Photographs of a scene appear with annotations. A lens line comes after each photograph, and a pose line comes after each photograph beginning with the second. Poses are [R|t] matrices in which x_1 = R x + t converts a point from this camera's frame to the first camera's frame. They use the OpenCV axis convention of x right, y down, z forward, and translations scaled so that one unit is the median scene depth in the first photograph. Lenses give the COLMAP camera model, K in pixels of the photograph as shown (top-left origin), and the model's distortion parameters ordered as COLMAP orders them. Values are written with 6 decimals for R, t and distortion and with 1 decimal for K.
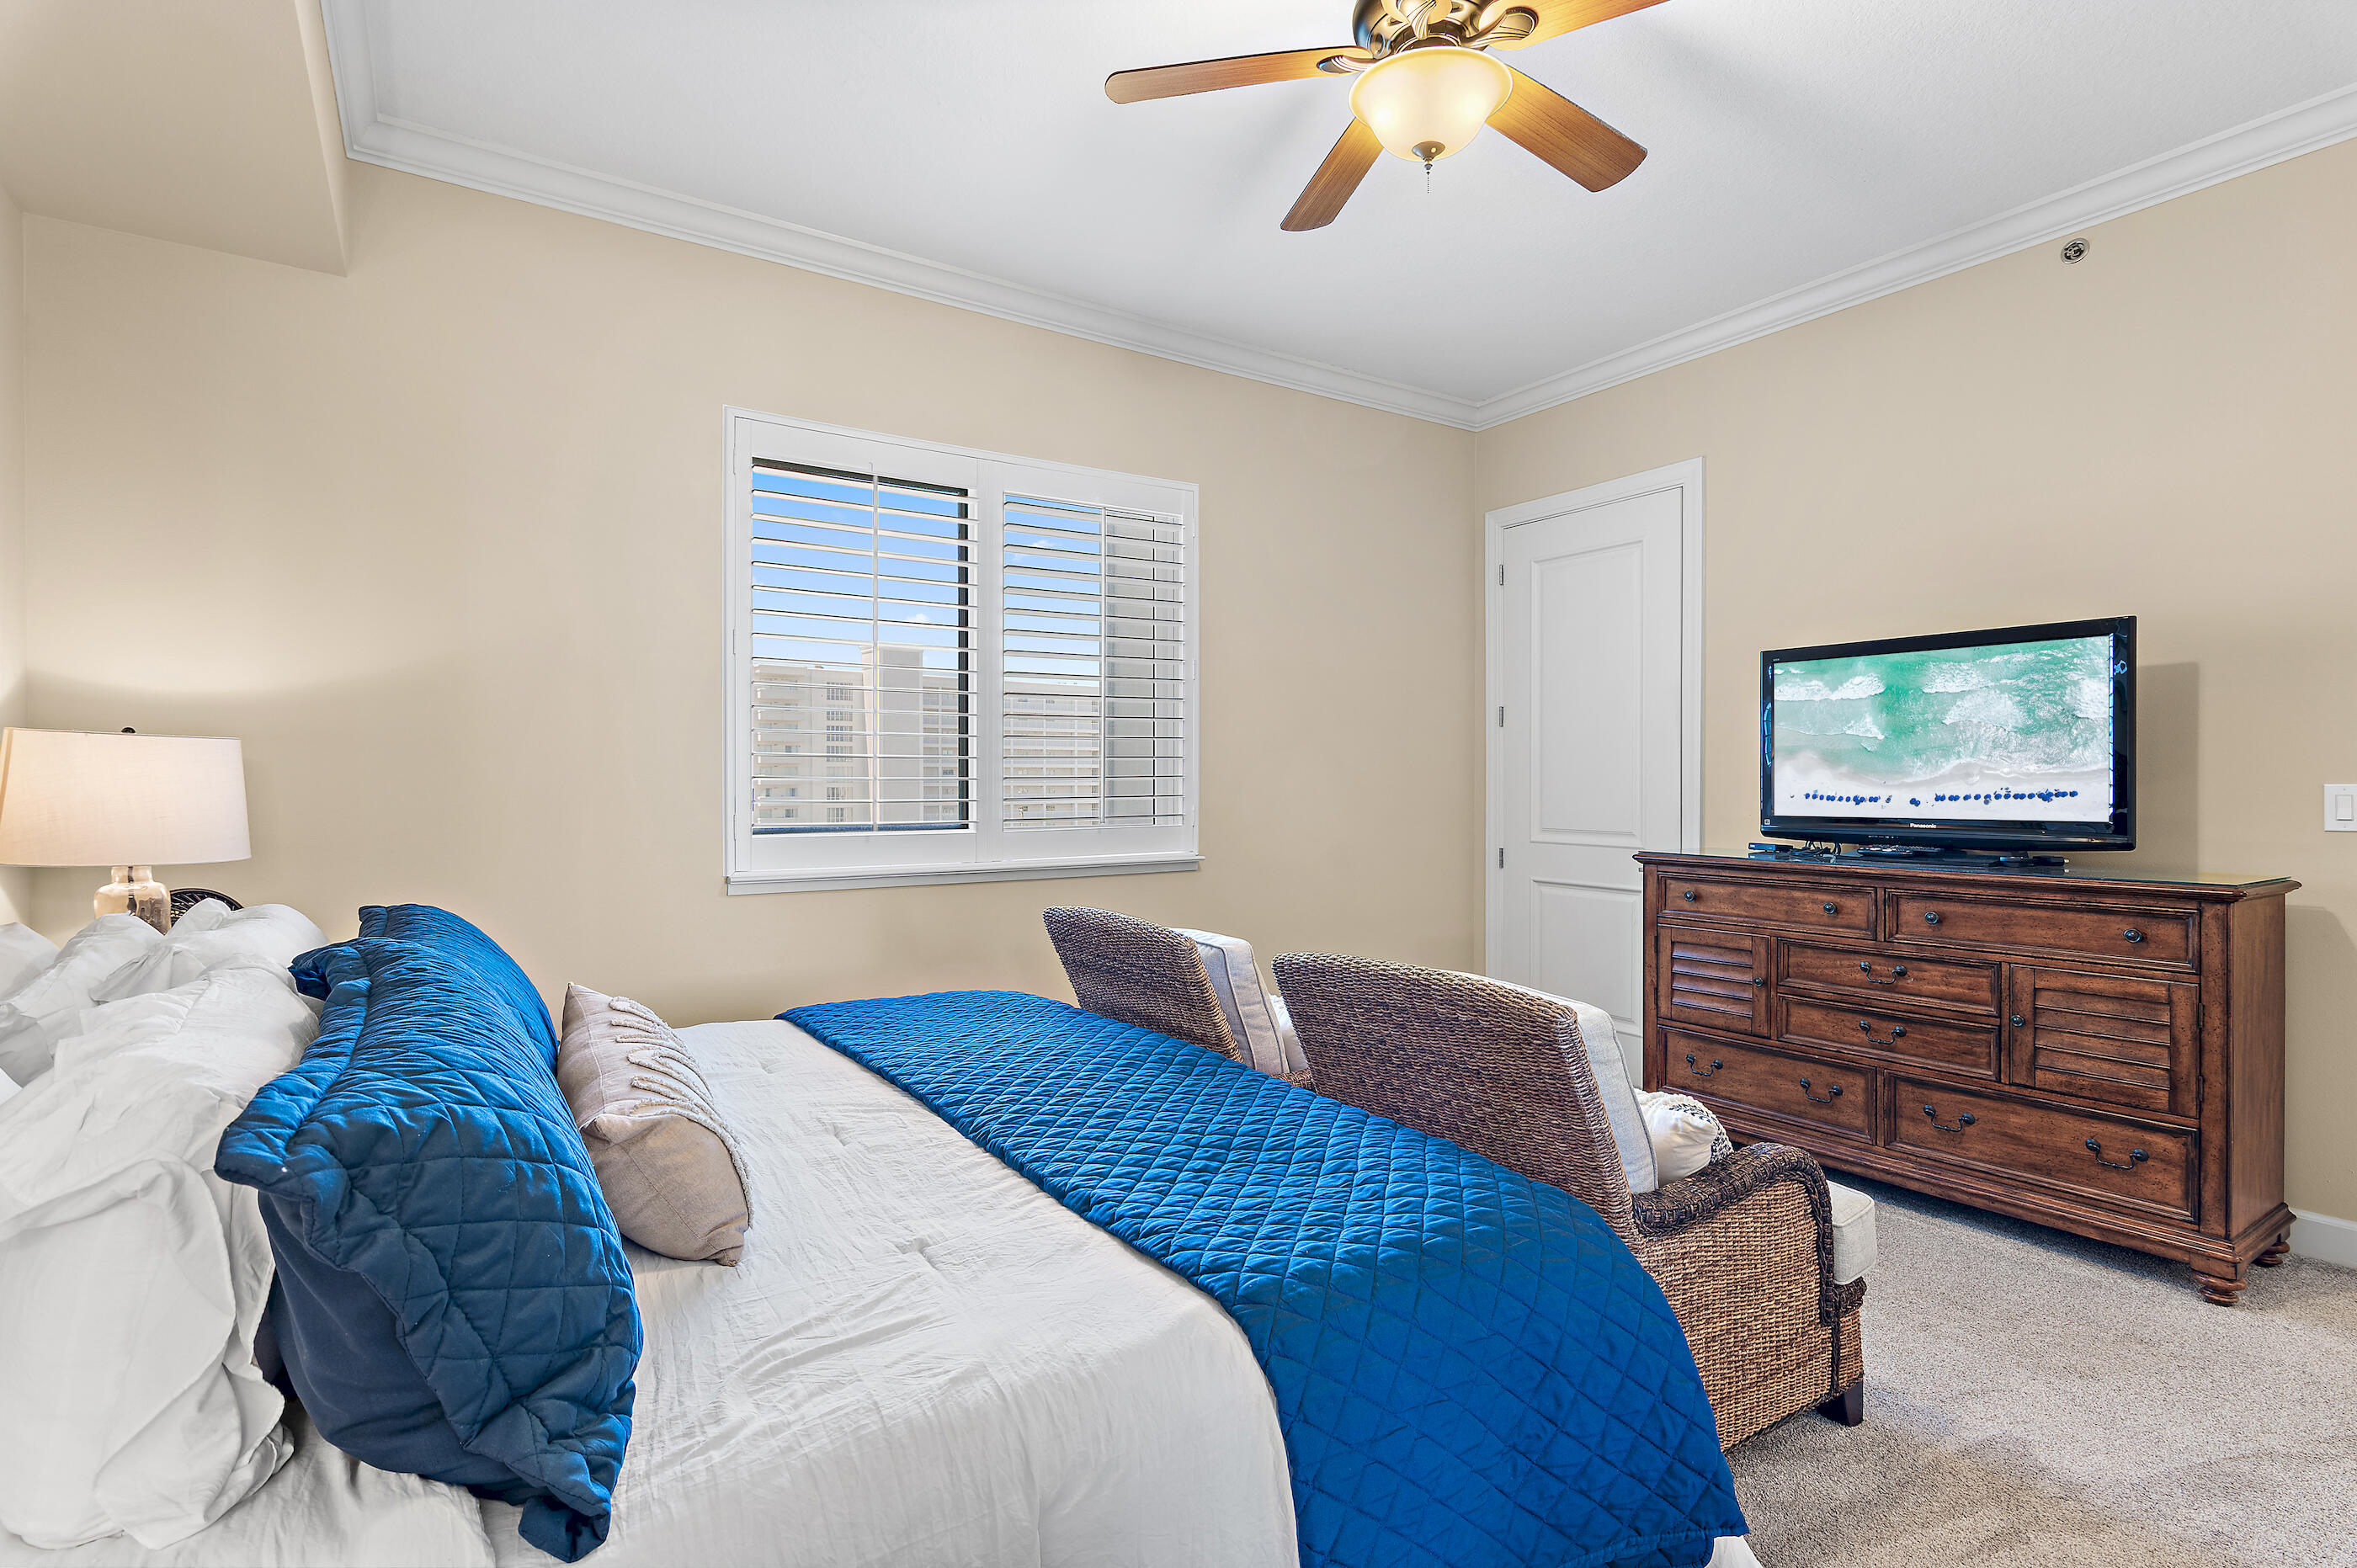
lens RADIAL K [[1159.2, 0, 1182.4], [0, 1159.2, 779.4], [0, 0, 1]] dist [0.003611, -0.001486]
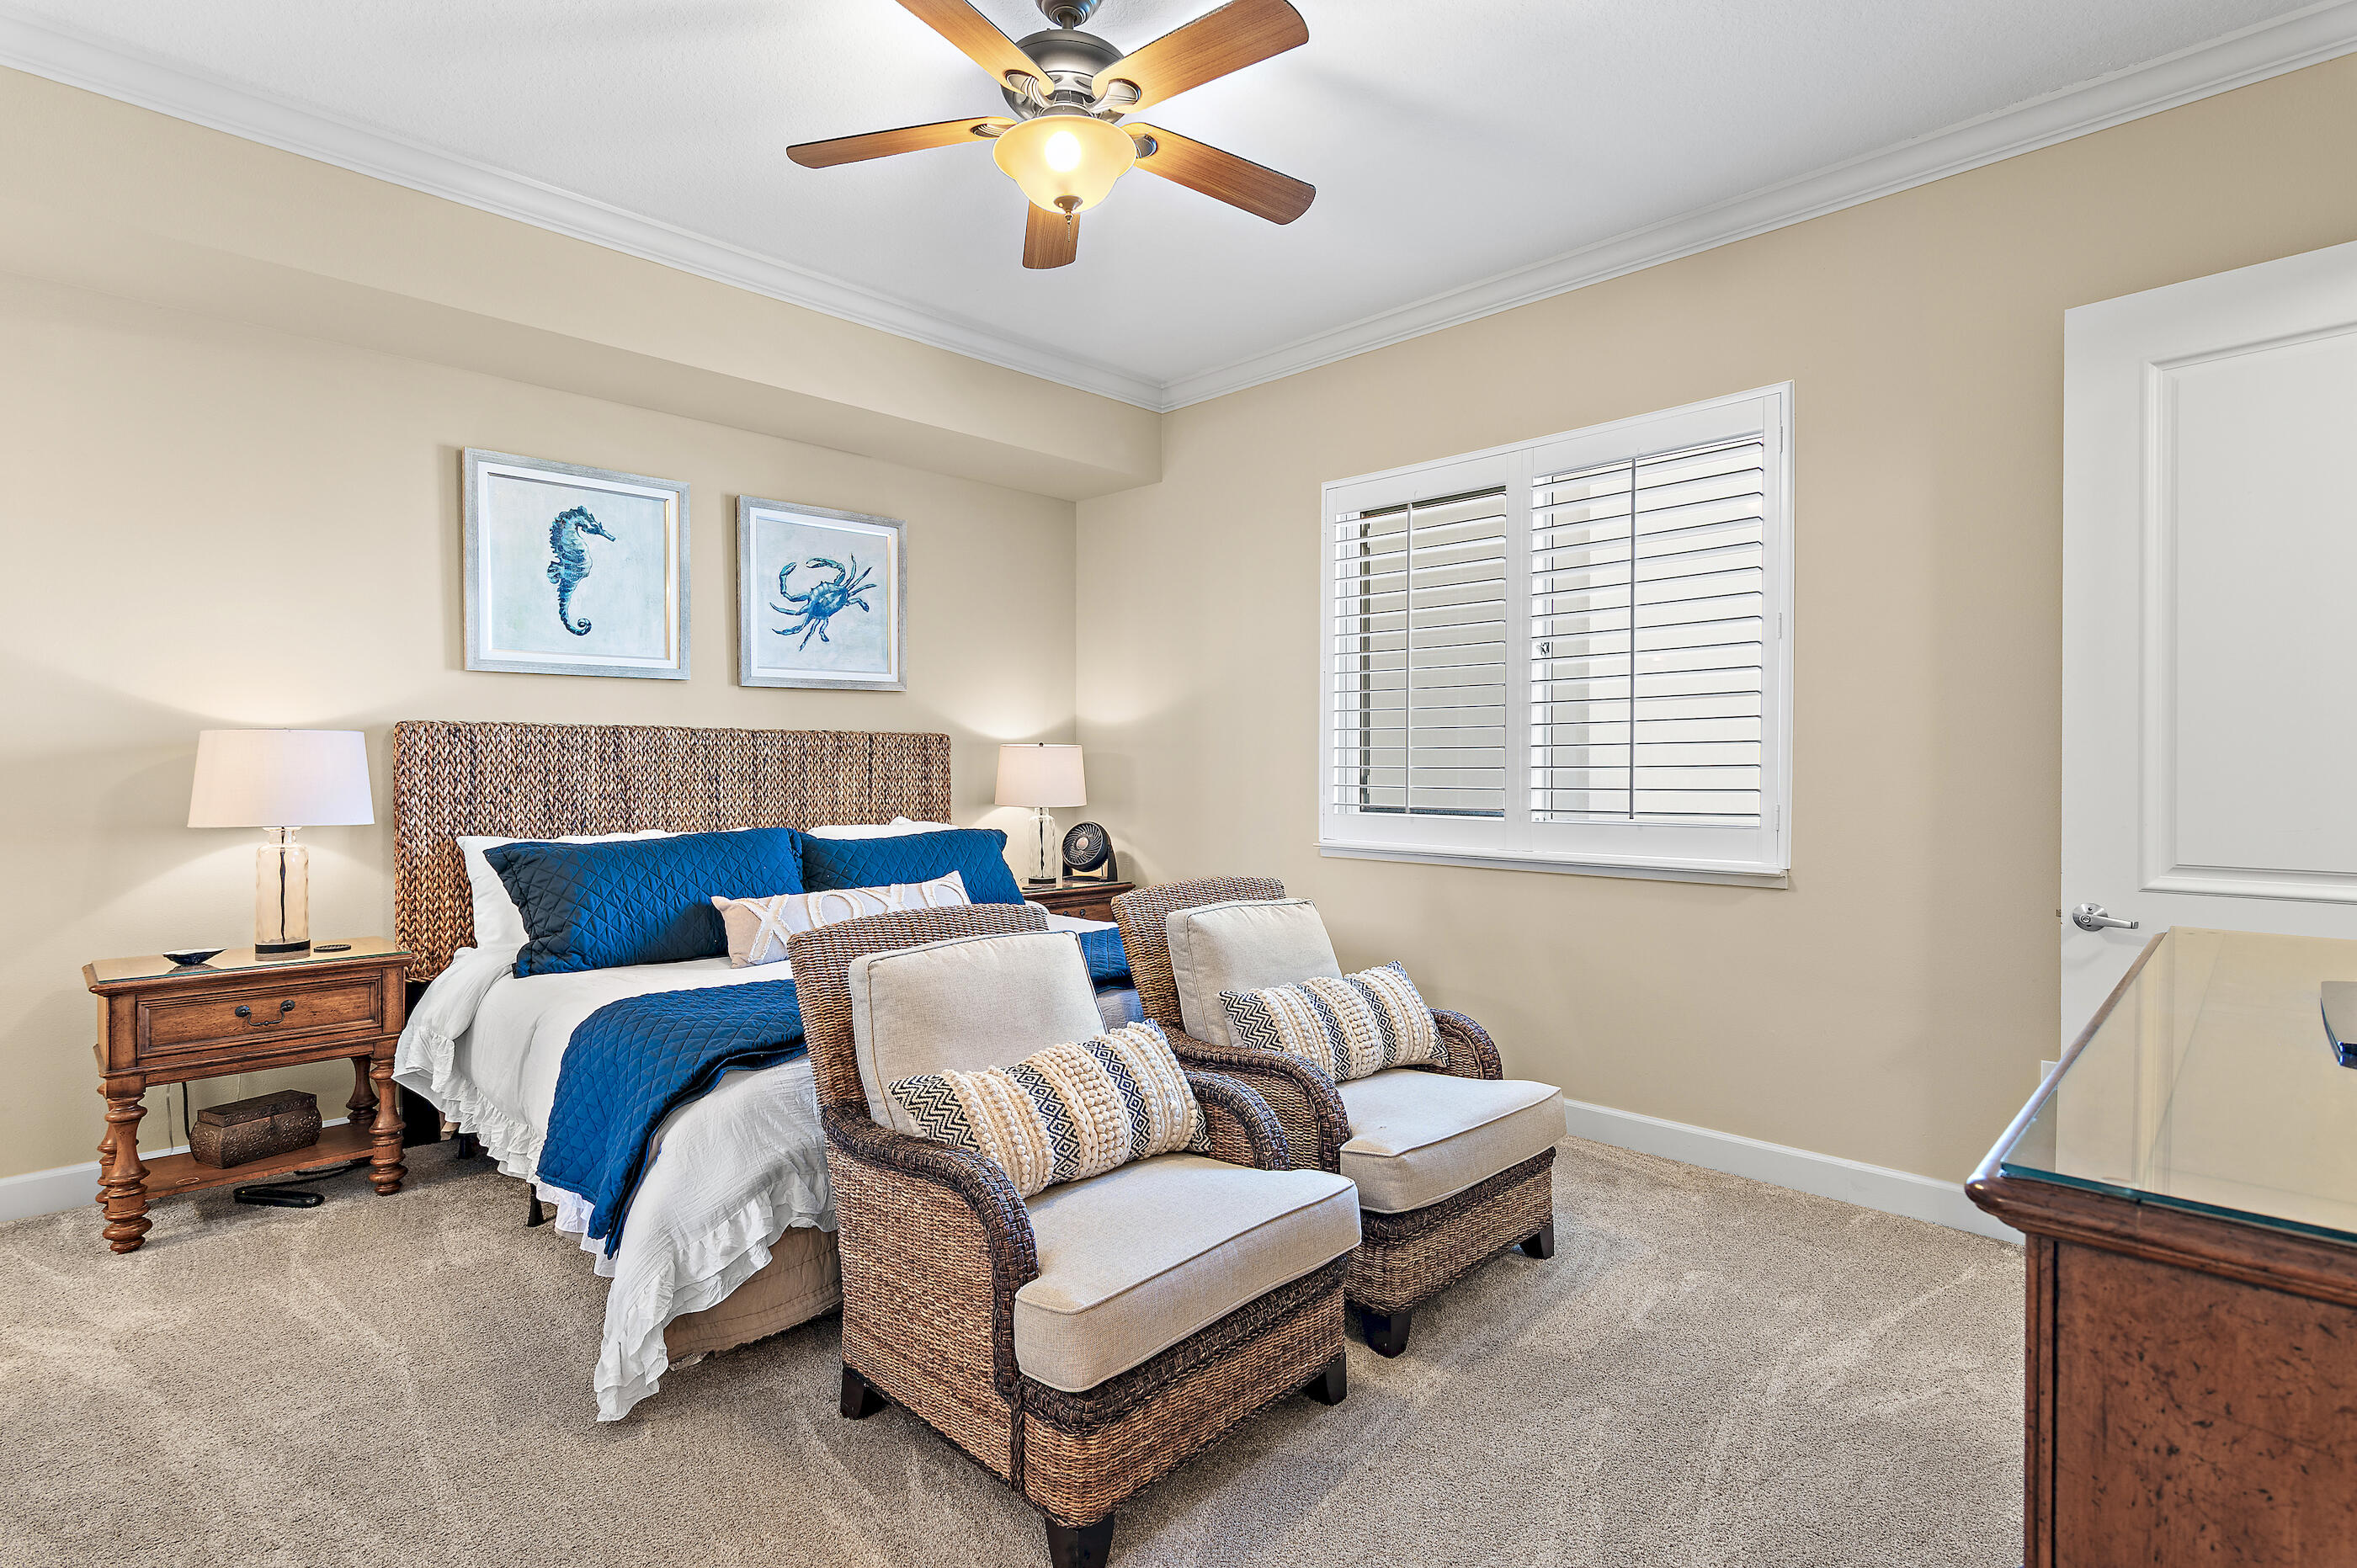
lens RADIAL K [[1159.2, 0, 1175.8], [0, 1159.2, 773.8], [0, 0, 1]] dist [0.003611, -0.001486]
pose [[0.201918, 0.003819, -0.979395, 0.807169], [-0.001411, 0.999992, 0.003608, 0.001647], [0.979401, 0.000654, 0.201922, 0.538506]]
